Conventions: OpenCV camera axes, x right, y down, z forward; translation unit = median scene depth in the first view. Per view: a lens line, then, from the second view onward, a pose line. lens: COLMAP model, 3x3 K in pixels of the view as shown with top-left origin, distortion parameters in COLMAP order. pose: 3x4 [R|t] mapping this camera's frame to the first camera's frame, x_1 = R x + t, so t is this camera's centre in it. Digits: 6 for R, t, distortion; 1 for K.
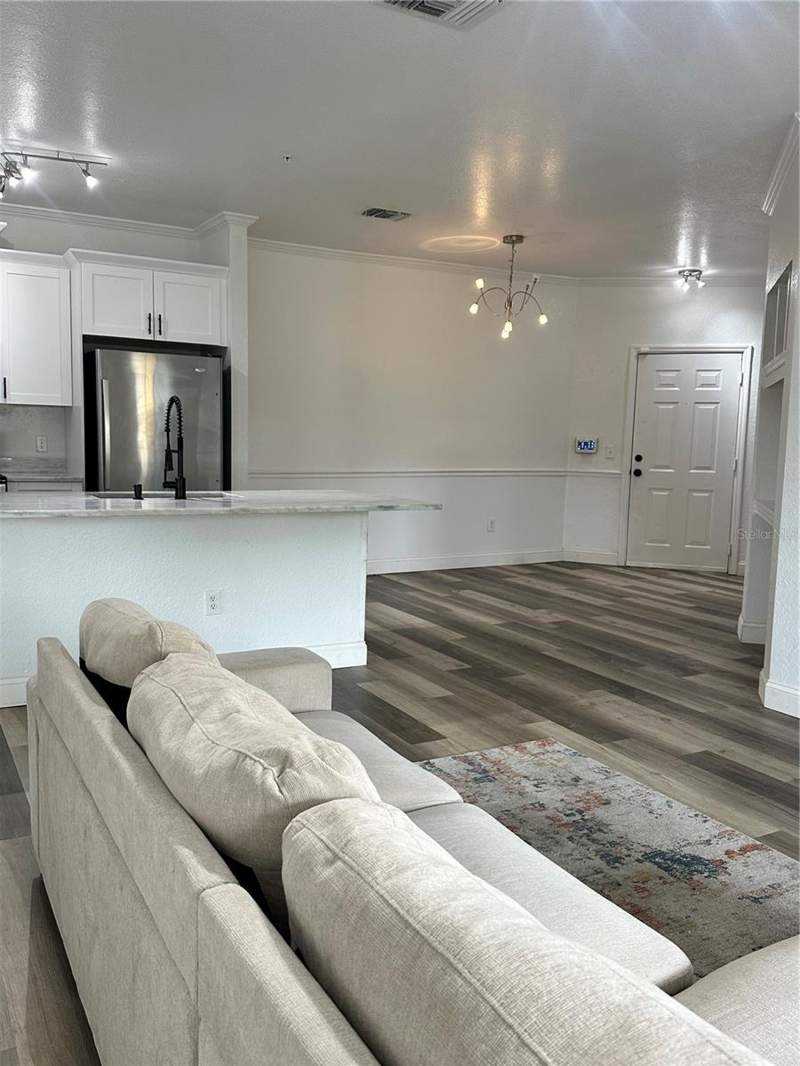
lens RADIAL K [[882.5, 0, 400.0], [0, 882.5, 533.0], [0, 0, 1]] dist [0.194693, -0.410447]
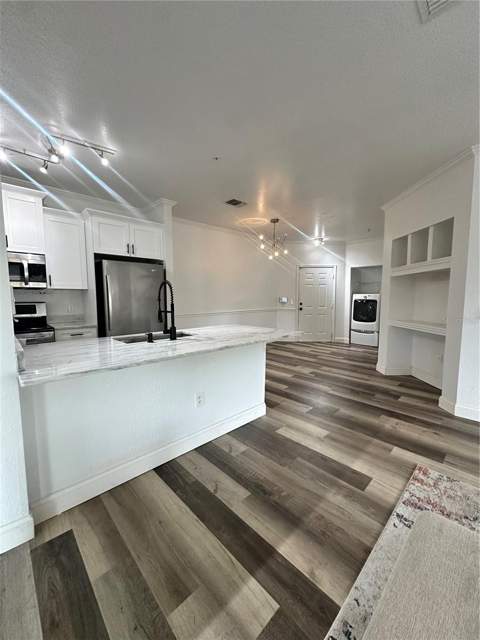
lens RADIAL K [[255.6, 0, 240.0], [0, 255.6, 320.0], [0, 0, 1]] dist [-0.002678, -0.000219]
pose [[0.966417, -0.051001, 0.251868, -0.240637], [0.055568, 0.998394, -0.011047, -0.062296], [-0.250900, 0.024672, 0.967698, 0.481041]]
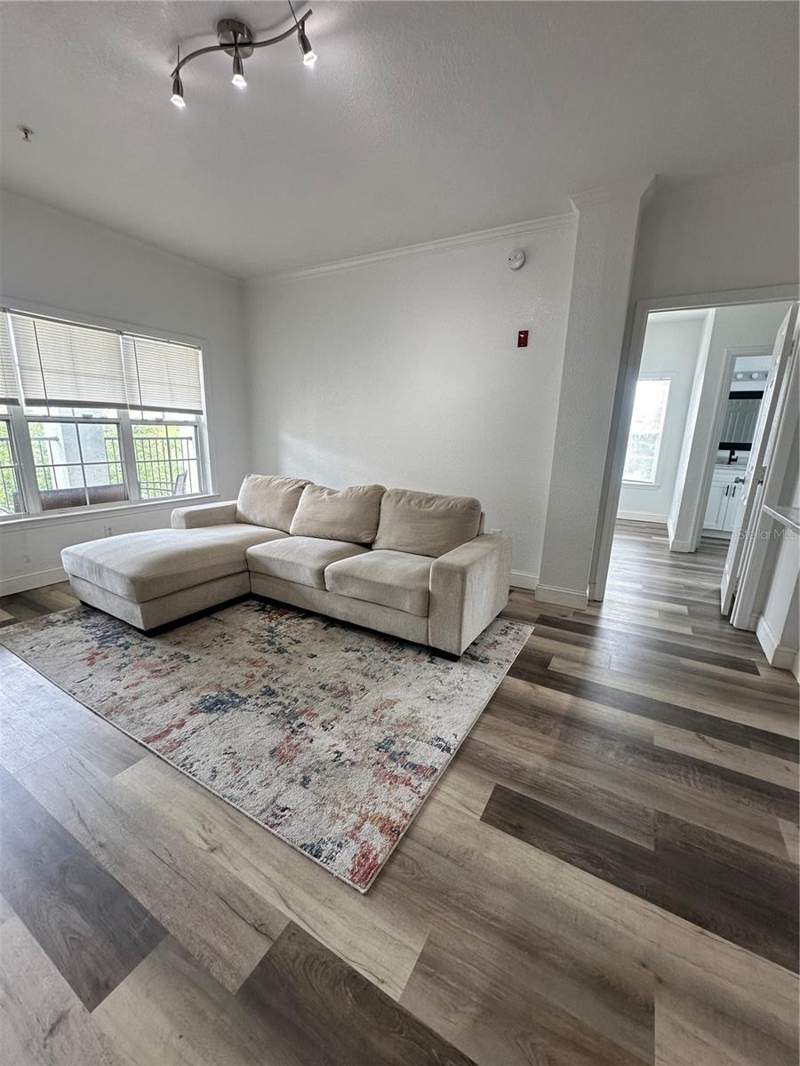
lens RADIAL K [[425.7, 0, 400.0], [0, 425.7, 533.0], [0, 0, 1]] dist [-0.002678, -0.000219]
pose [[-0.859578, 0.071079, -0.506037, 0.233751], [-0.105120, 0.944503, 0.311229, -0.096629], [0.500076, 0.320720, -0.804402, 0.967645]]
